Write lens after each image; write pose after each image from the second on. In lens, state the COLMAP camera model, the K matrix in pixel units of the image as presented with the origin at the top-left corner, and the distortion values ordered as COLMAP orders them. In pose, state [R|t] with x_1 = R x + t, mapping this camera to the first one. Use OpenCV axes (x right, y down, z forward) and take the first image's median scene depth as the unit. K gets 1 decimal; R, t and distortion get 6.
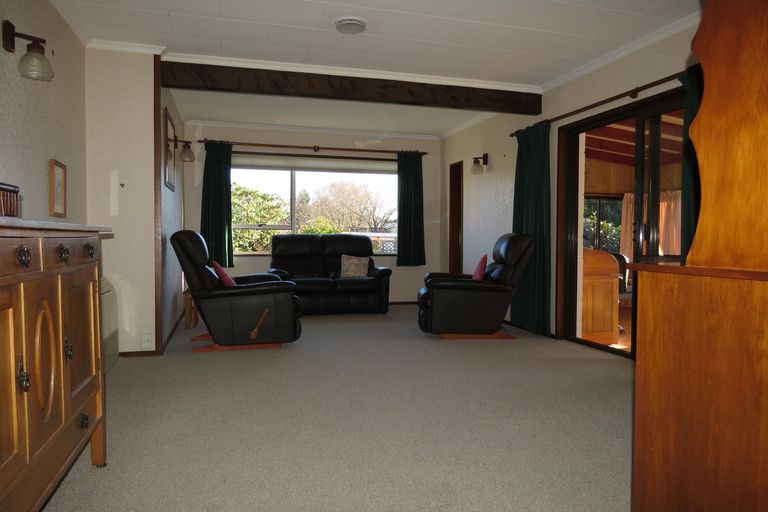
lens RADIAL K [[551.9, 0, 385.7], [0, 551.9, 251.1], [0, 0, 1]] dist [-0.003854, 0.003430]
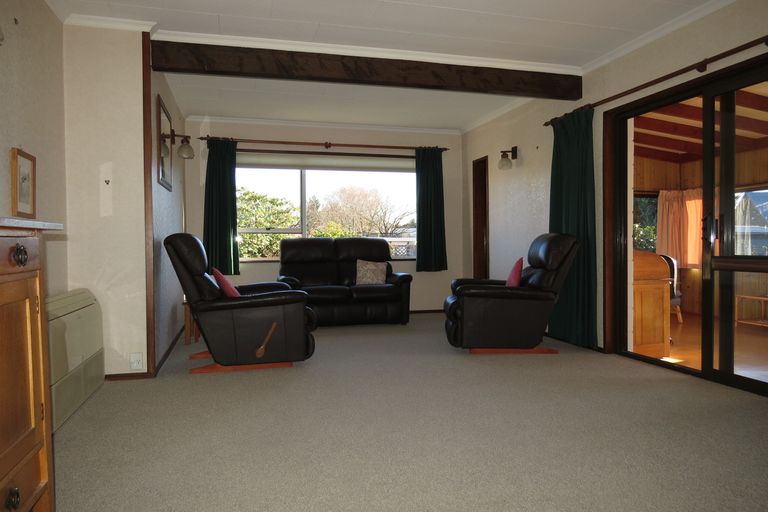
lens RADIAL K [[551.9, 0, 386.0], [0, 551.9, 260.1], [0, 0, 1]] dist [-0.003854, 0.003430]
pose [[0.999790, -0.010517, -0.017609, -0.021087], [0.010631, 0.999923, 0.006405, 0.002151], [0.017540, -0.006591, 0.999824, 0.117152]]
